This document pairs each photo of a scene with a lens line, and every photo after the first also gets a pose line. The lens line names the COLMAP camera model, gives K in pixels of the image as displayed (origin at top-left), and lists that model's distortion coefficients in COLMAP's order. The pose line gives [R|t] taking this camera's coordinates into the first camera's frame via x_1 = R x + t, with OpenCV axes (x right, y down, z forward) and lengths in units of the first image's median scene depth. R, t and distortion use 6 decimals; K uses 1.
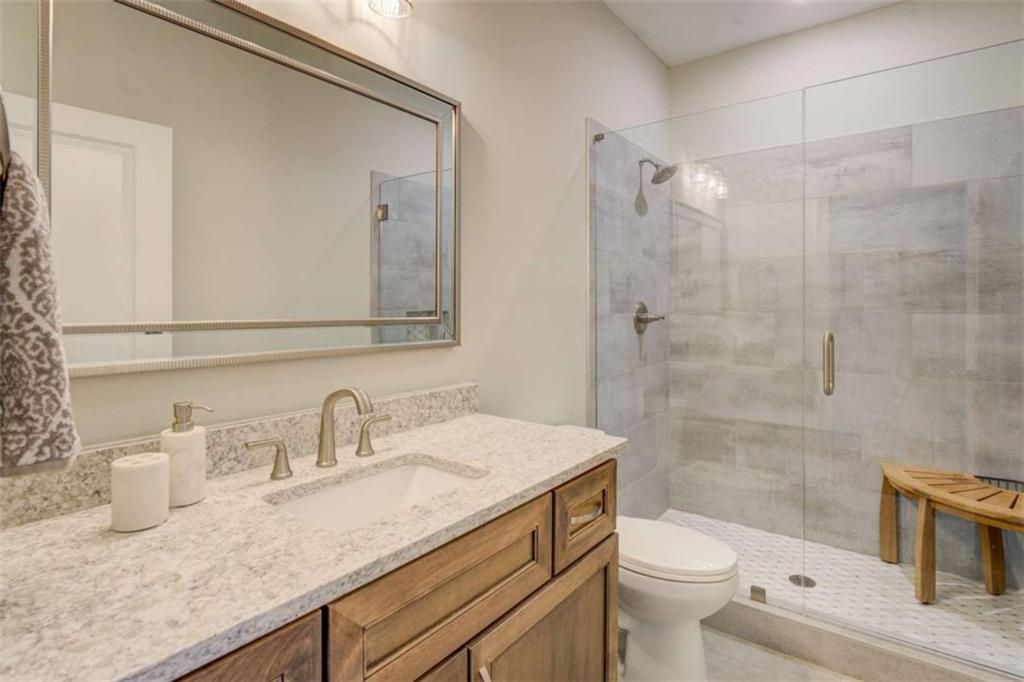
lens RADIAL K [[519.2, 0, 515.4], [0, 519.2, 310.6], [0, 0, 1]] dist [-0.013775, 0.000949]
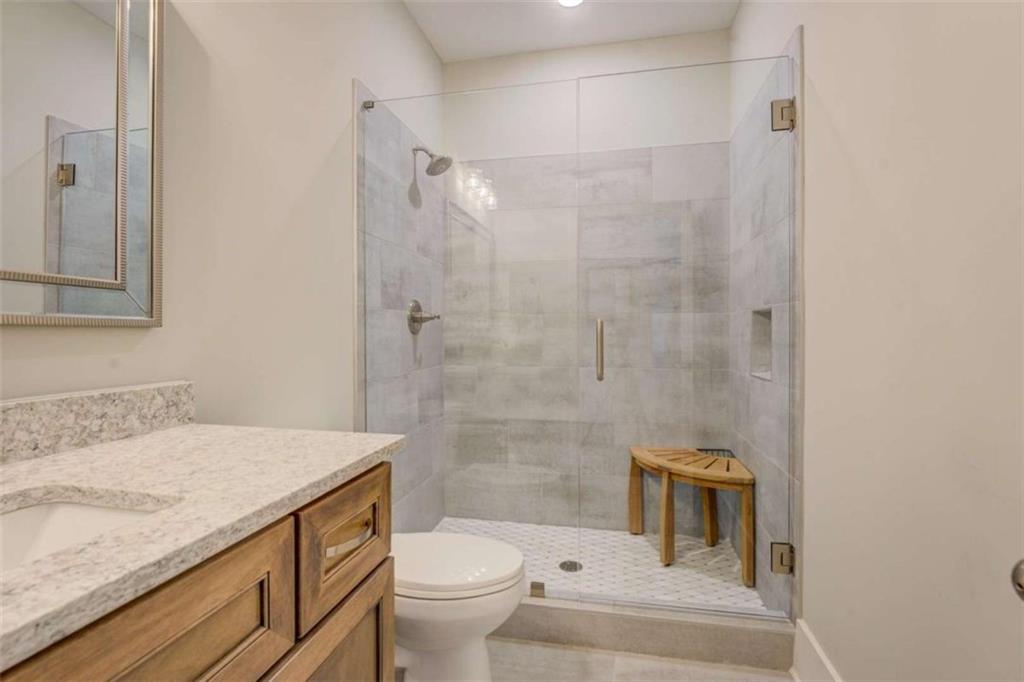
lens RADIAL K [[487.3, 0, 512.0], [0, 487.3, 341.0], [0, 0, 1]] dist [-0.013768, -0.000463]
pose [[0.903451, -0.004076, 0.428671, 0.032860], [0.001824, 0.999982, 0.005664, 0.070514], [-0.428687, -0.004336, 0.903443, 0.183396]]
